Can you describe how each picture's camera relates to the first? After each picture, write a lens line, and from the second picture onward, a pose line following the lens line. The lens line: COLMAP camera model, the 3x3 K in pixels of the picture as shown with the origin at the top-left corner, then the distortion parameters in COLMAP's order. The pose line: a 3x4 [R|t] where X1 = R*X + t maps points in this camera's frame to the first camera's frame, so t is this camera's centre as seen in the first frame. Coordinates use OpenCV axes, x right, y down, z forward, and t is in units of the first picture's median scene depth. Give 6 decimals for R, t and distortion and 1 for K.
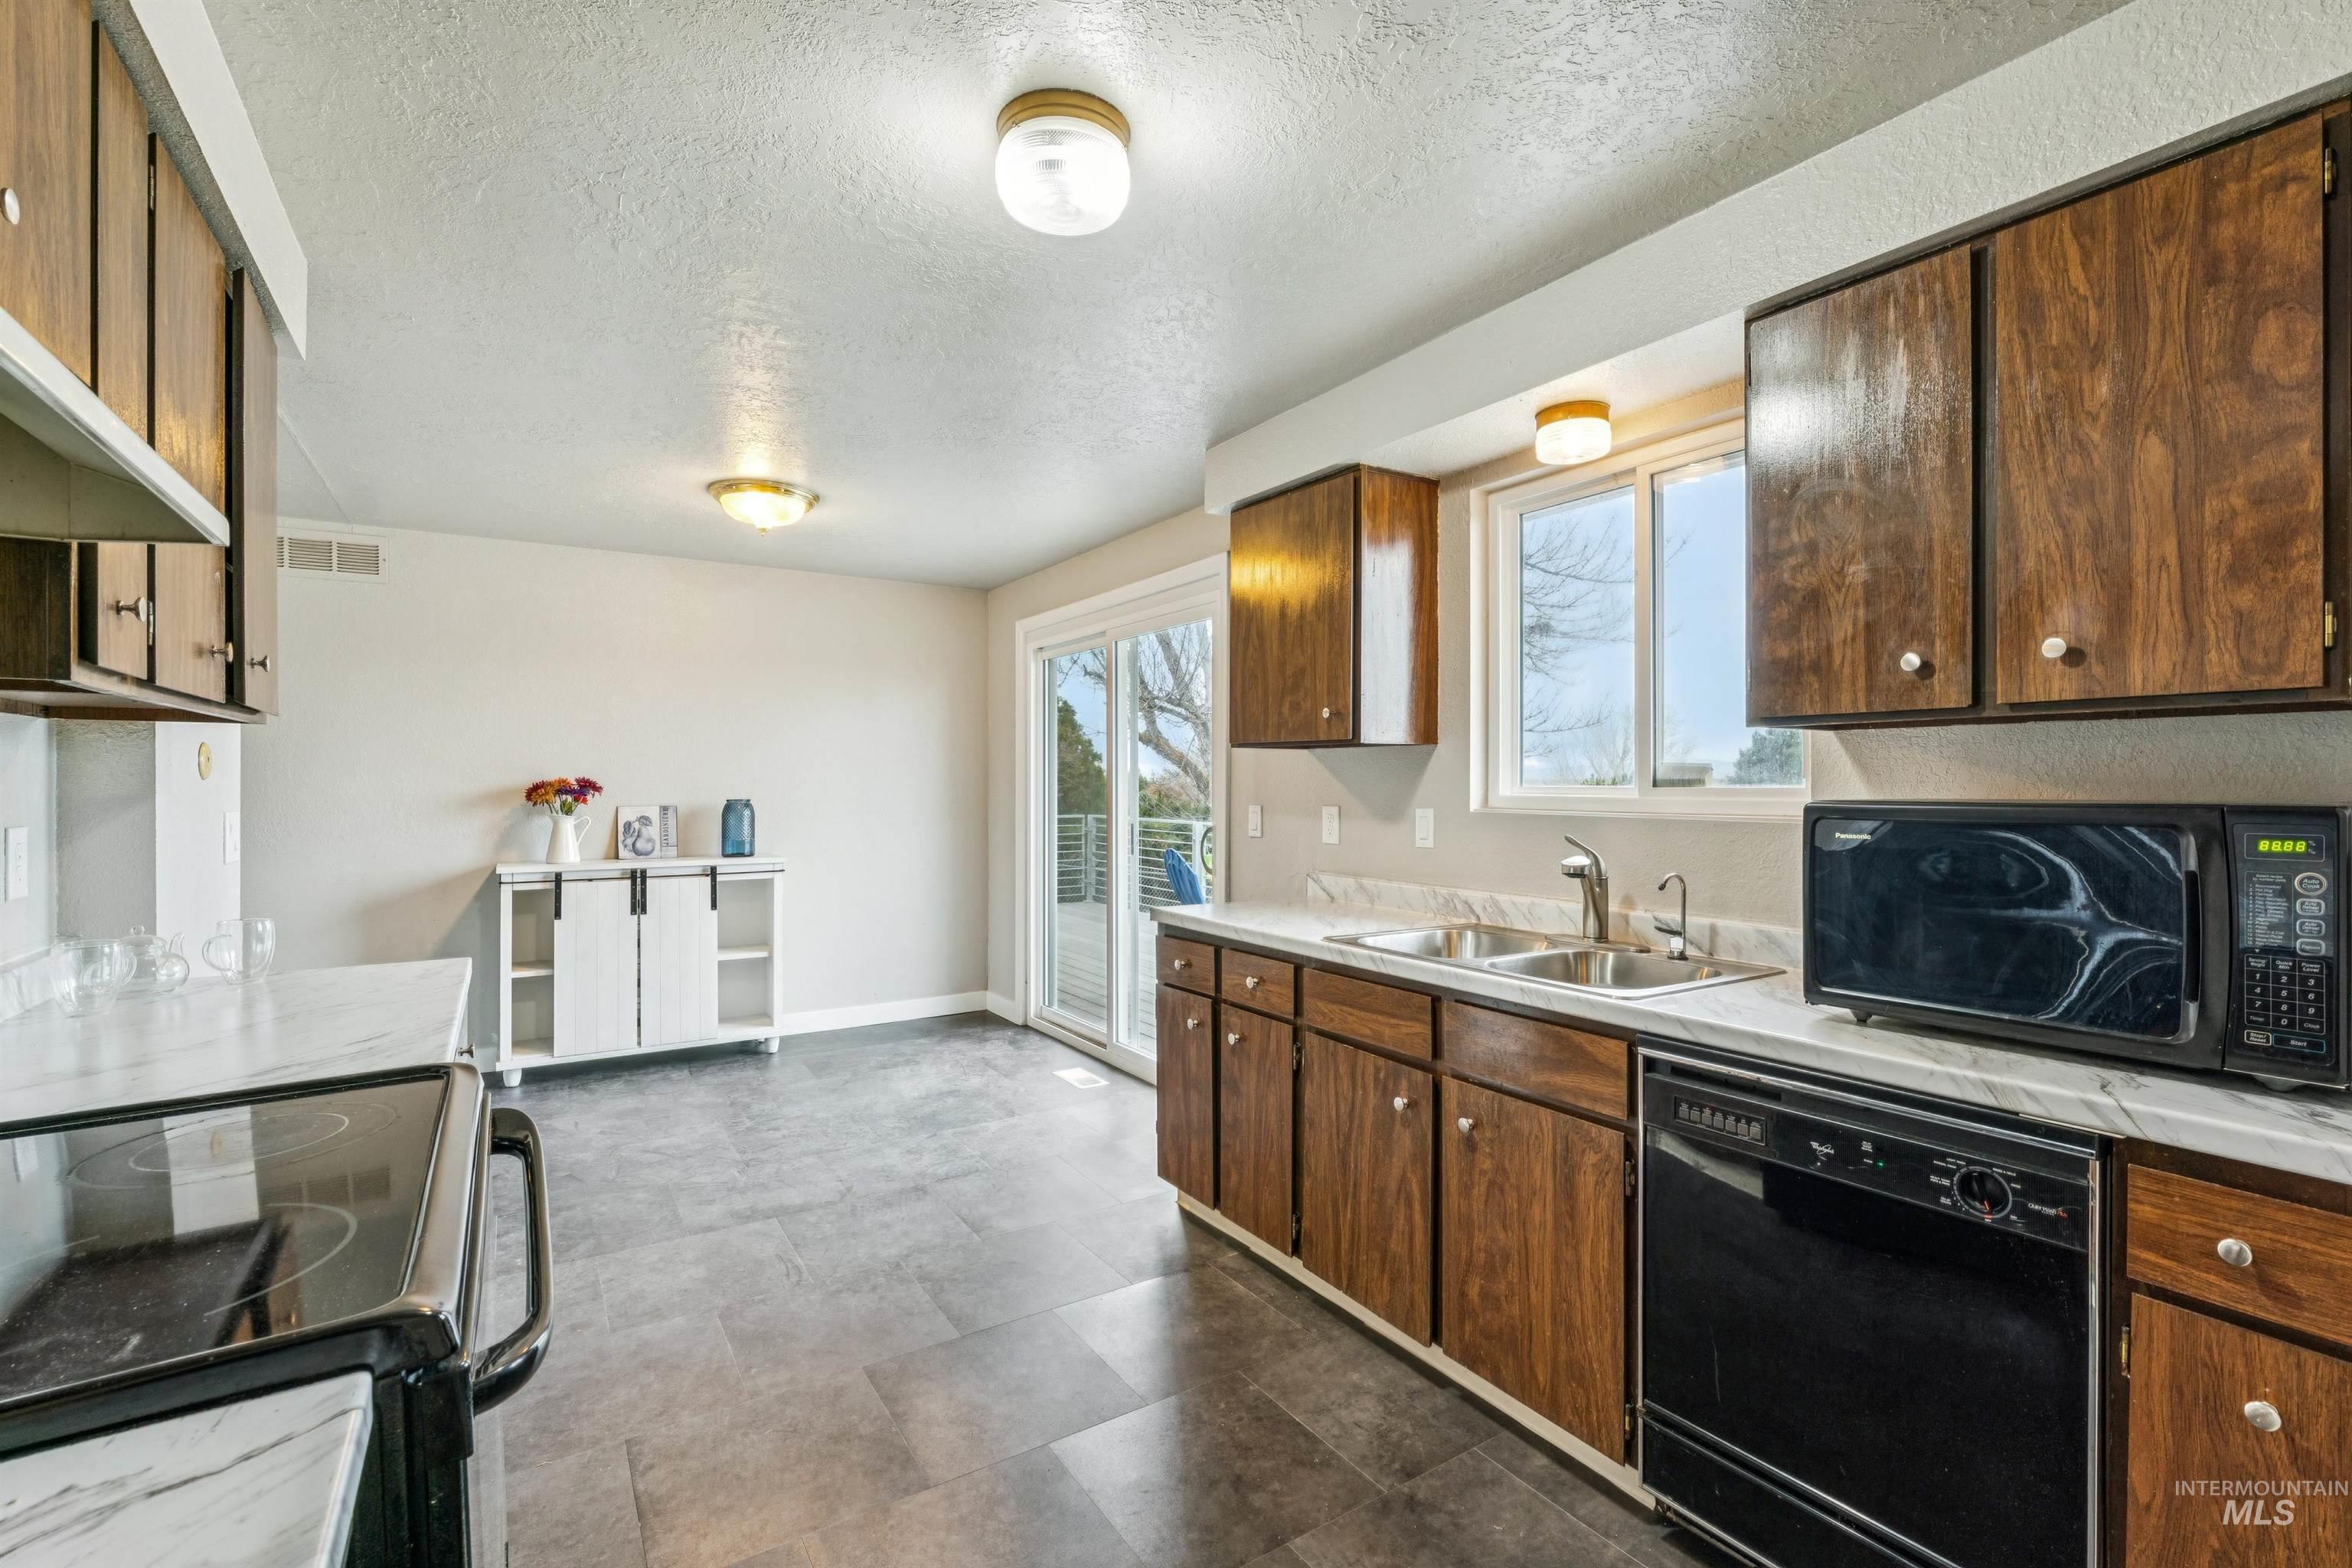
lens RADIAL K [[1019.4, 0, 1177.4], [0, 1019.4, 777.8], [0, 0, 1]] dist [-0.004451, 0.001093]
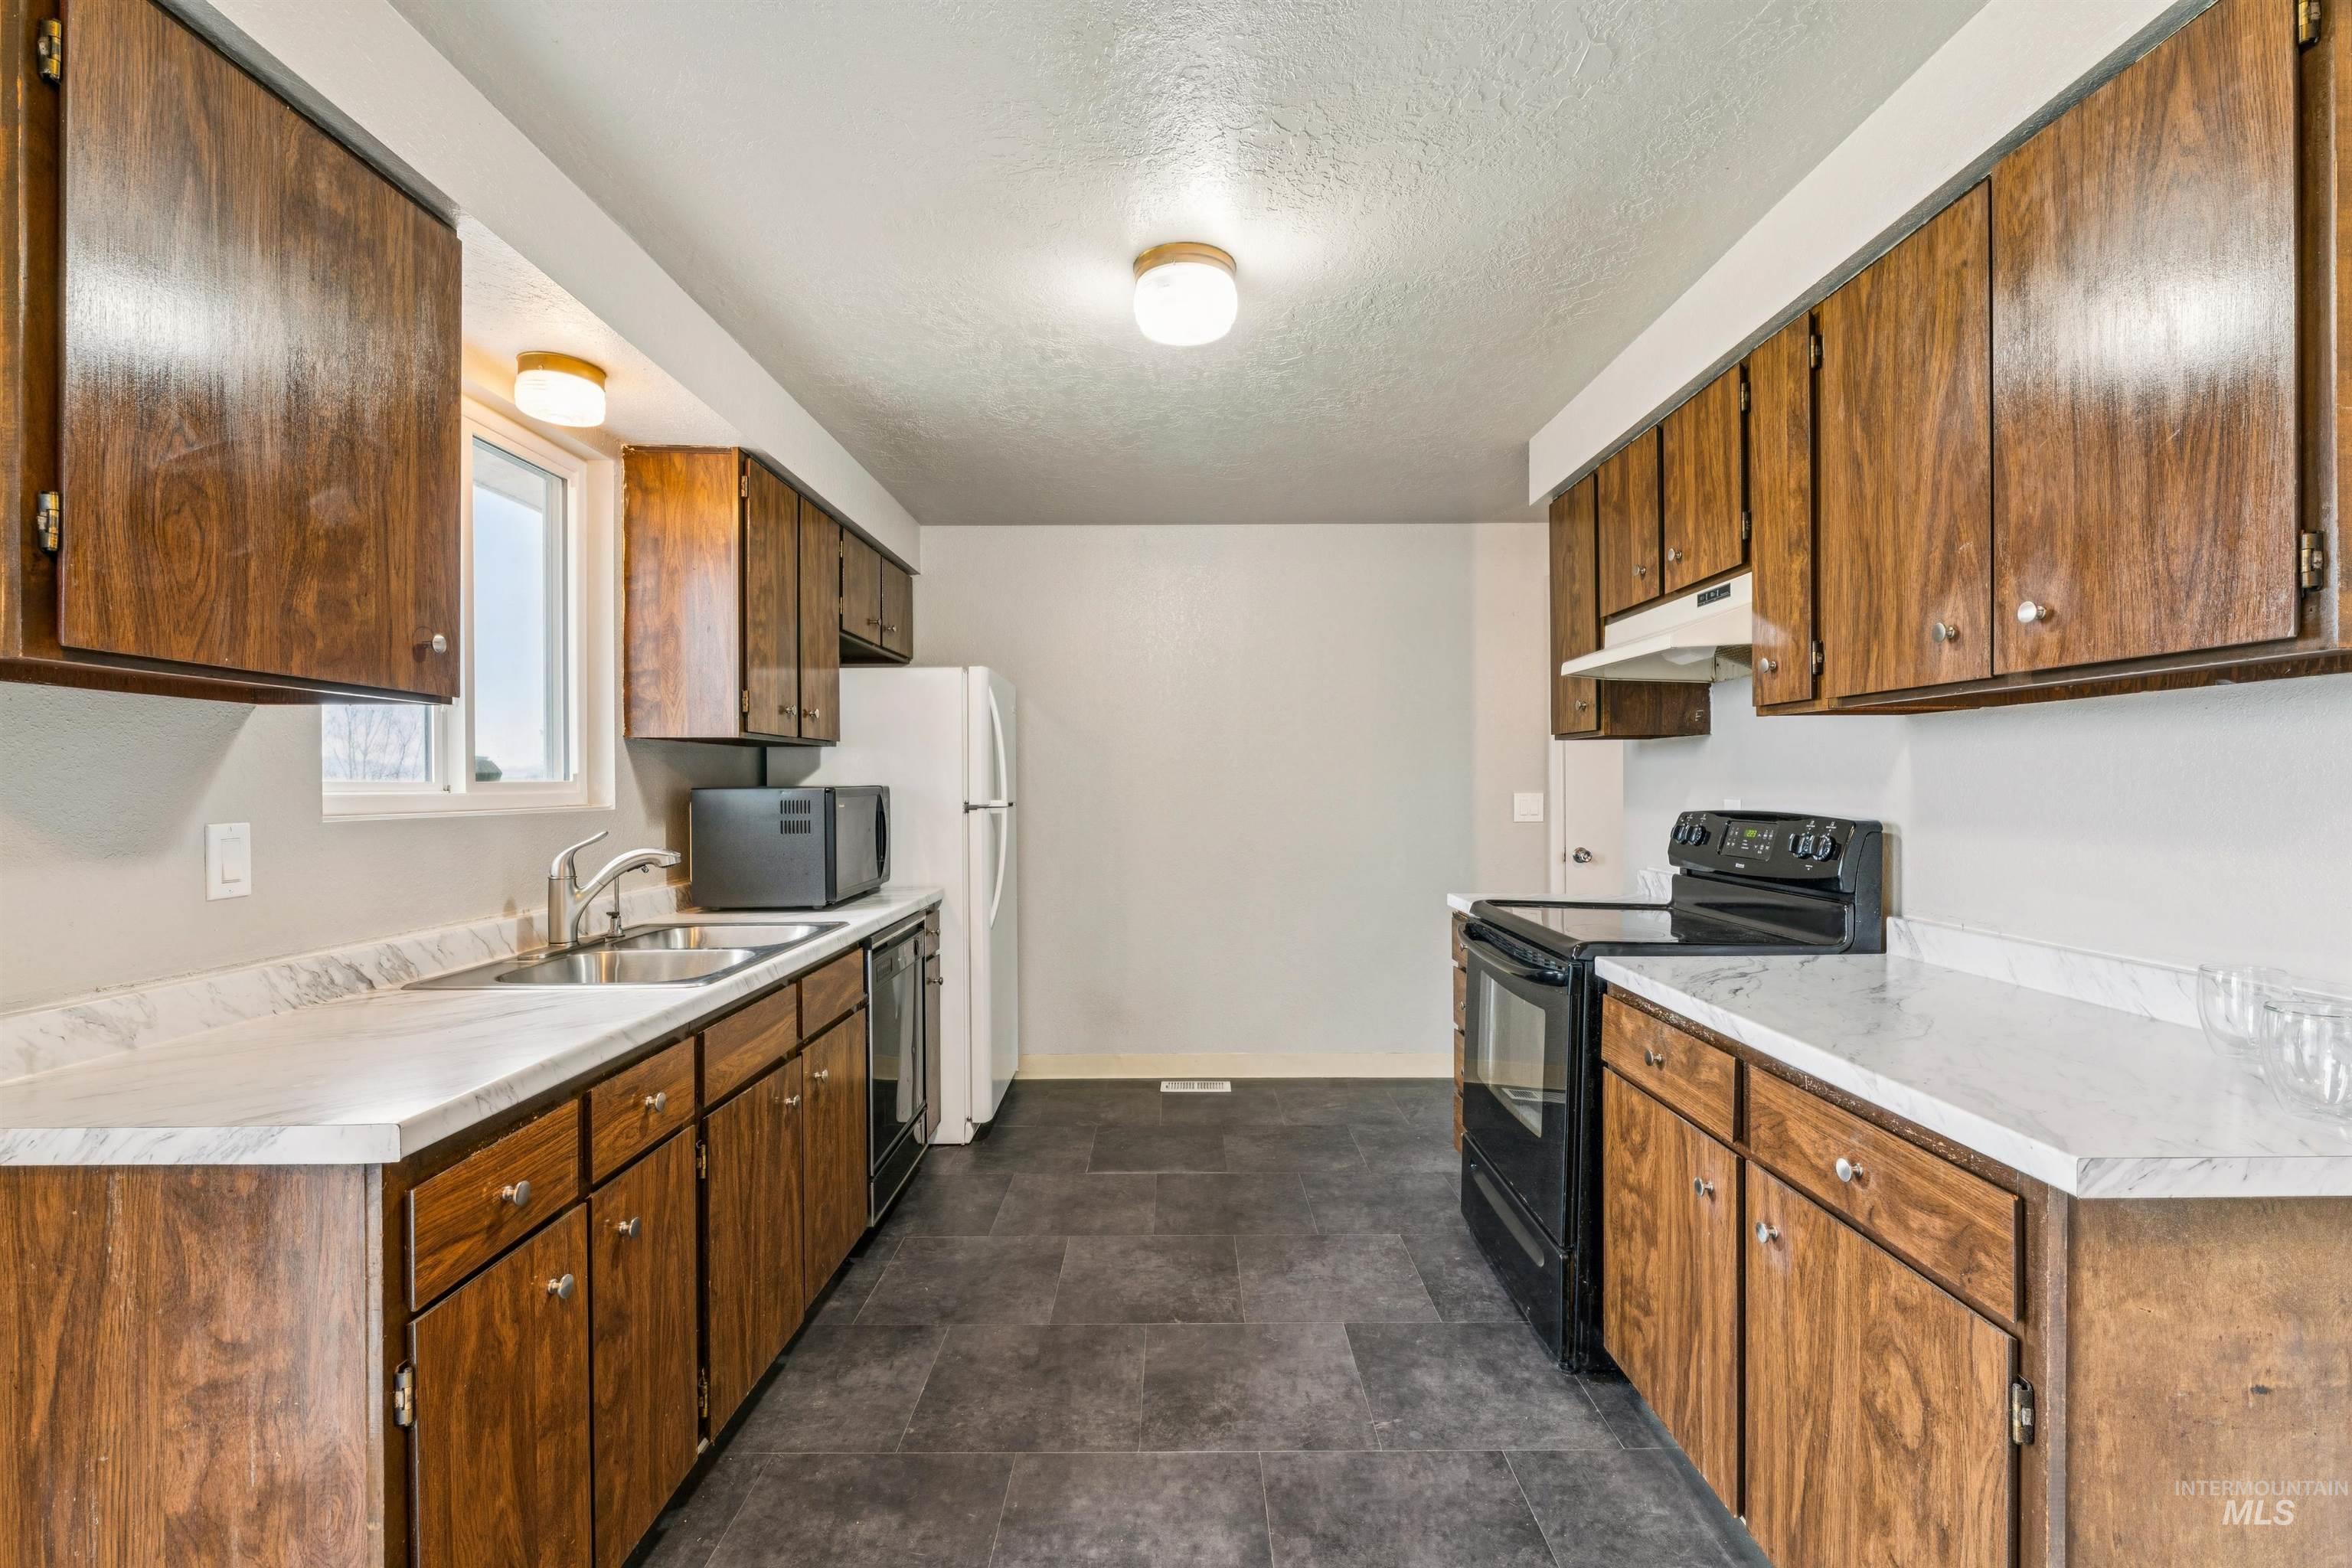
lens RADIAL K [[1019.4, 0, 1178.7], [0, 1019.4, 787.0], [0, 0, 1]] dist [-0.004451, 0.001093]
pose [[-0.844622, -0.002002, 0.535359, -0.391725], [0.002210, 0.999971, 0.007225, 0.007886], [-0.535358, 0.007286, -0.844594, 1.025616]]
